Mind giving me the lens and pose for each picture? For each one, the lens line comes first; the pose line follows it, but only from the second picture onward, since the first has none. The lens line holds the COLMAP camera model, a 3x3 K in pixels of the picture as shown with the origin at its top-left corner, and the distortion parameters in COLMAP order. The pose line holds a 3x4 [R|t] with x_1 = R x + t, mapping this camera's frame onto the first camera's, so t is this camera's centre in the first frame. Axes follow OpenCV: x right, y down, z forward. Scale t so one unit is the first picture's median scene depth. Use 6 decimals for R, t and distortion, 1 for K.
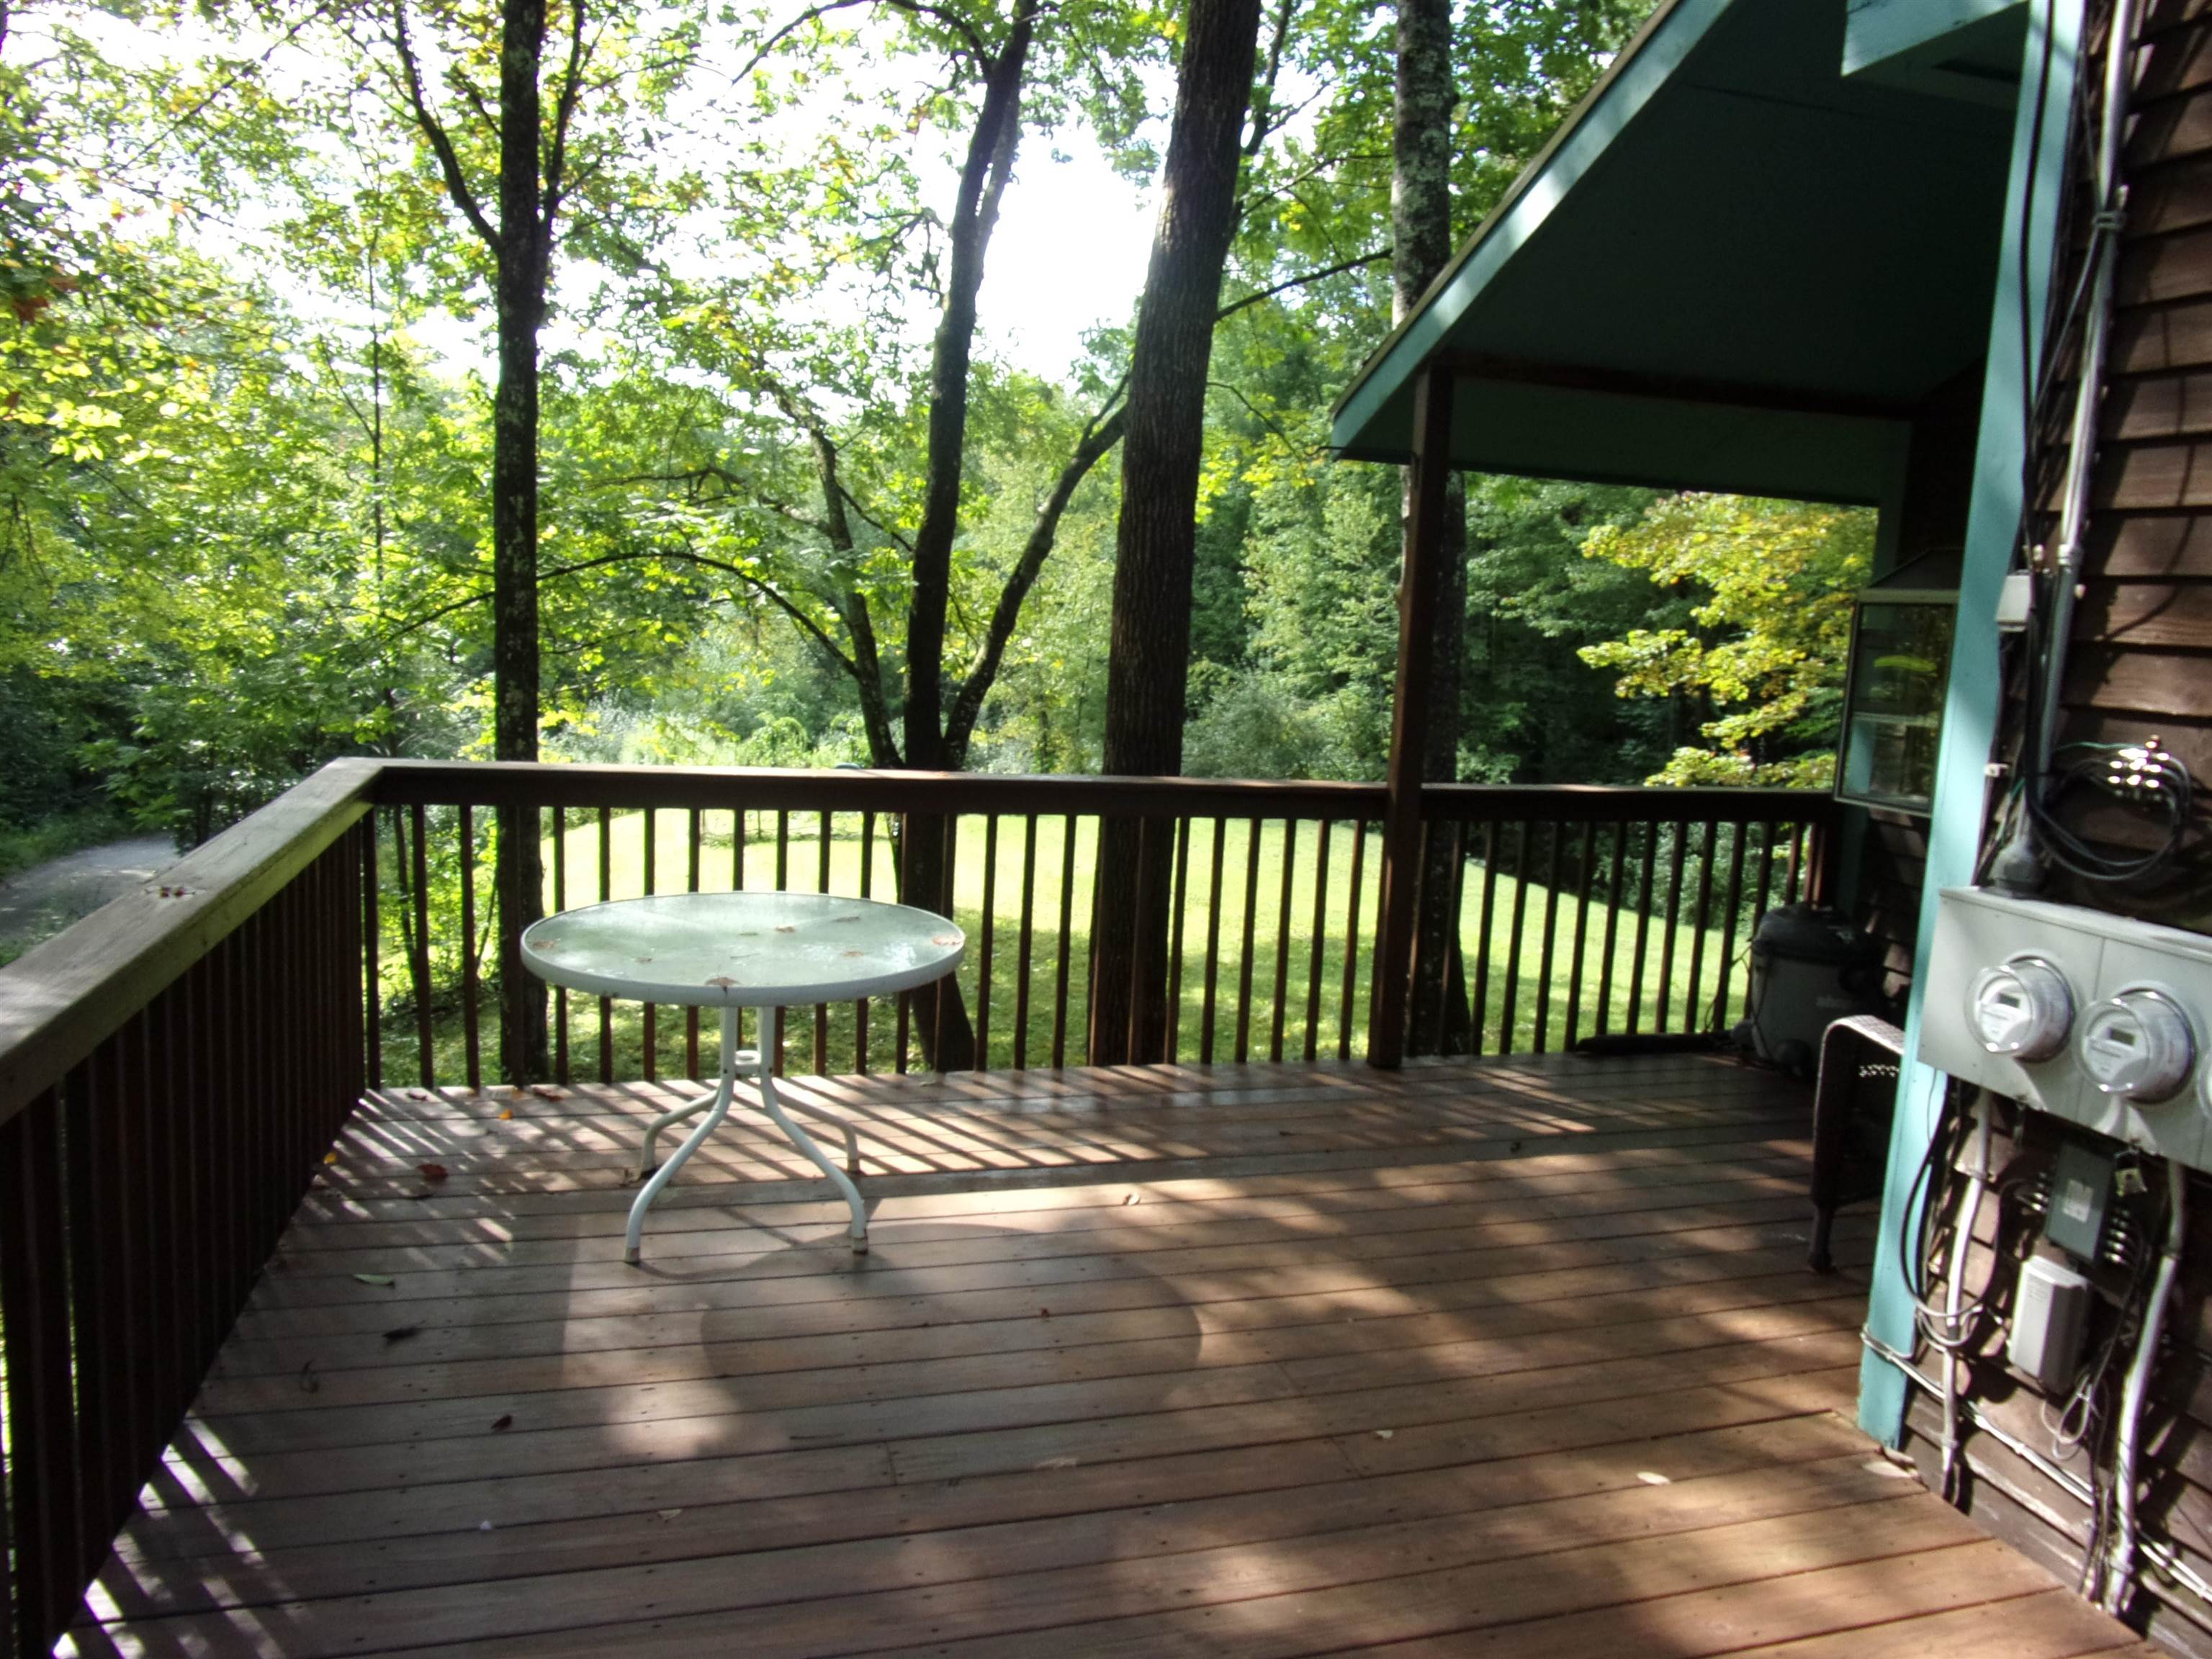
lens RADIAL K [[1614.9, 0, 1106.0], [0, 1614.9, 829.5], [0, 0, 1]] dist [-0.013453, -0.006253]
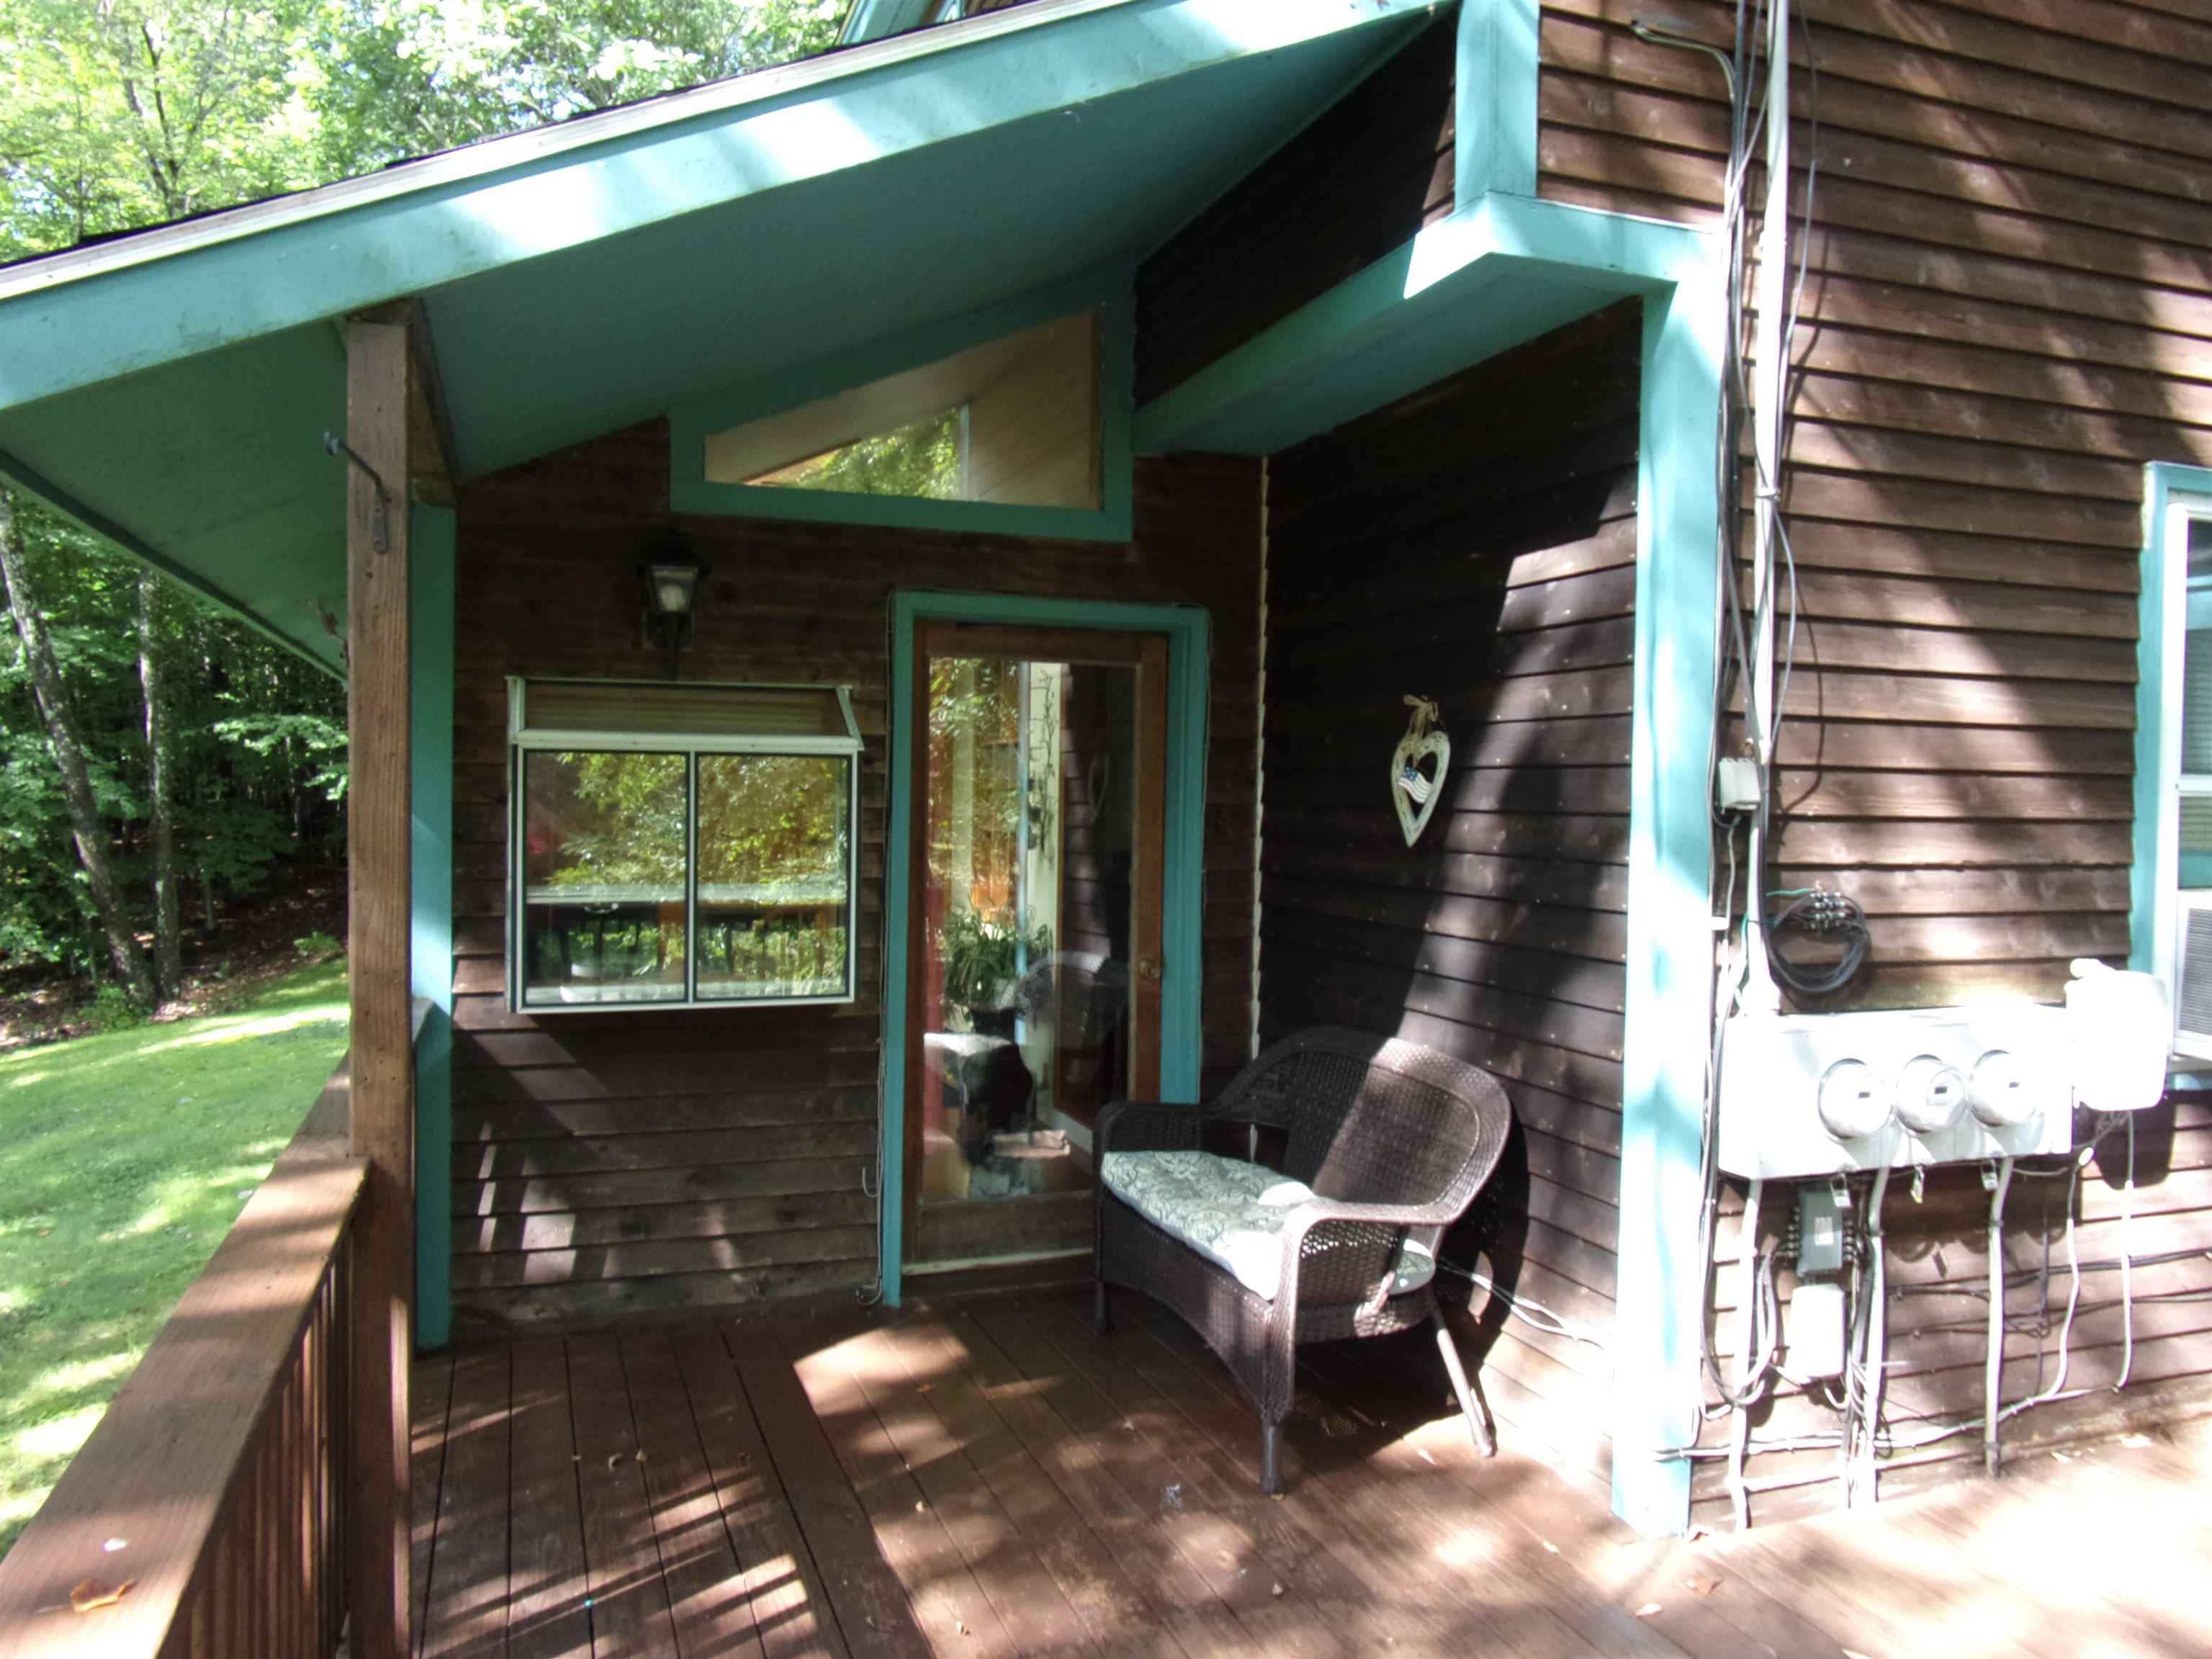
lens RADIAL K [[1614.9, 0, 1106.0], [0, 1614.9, 829.5], [0, 0, 1]] dist [-0.013453, -0.006253]
pose [[-0.084410, -0.079084, 0.993288, -0.481118], [0.120226, 0.988754, 0.088940, -0.216062], [-0.989151, 0.126927, -0.073953, 1.233199]]
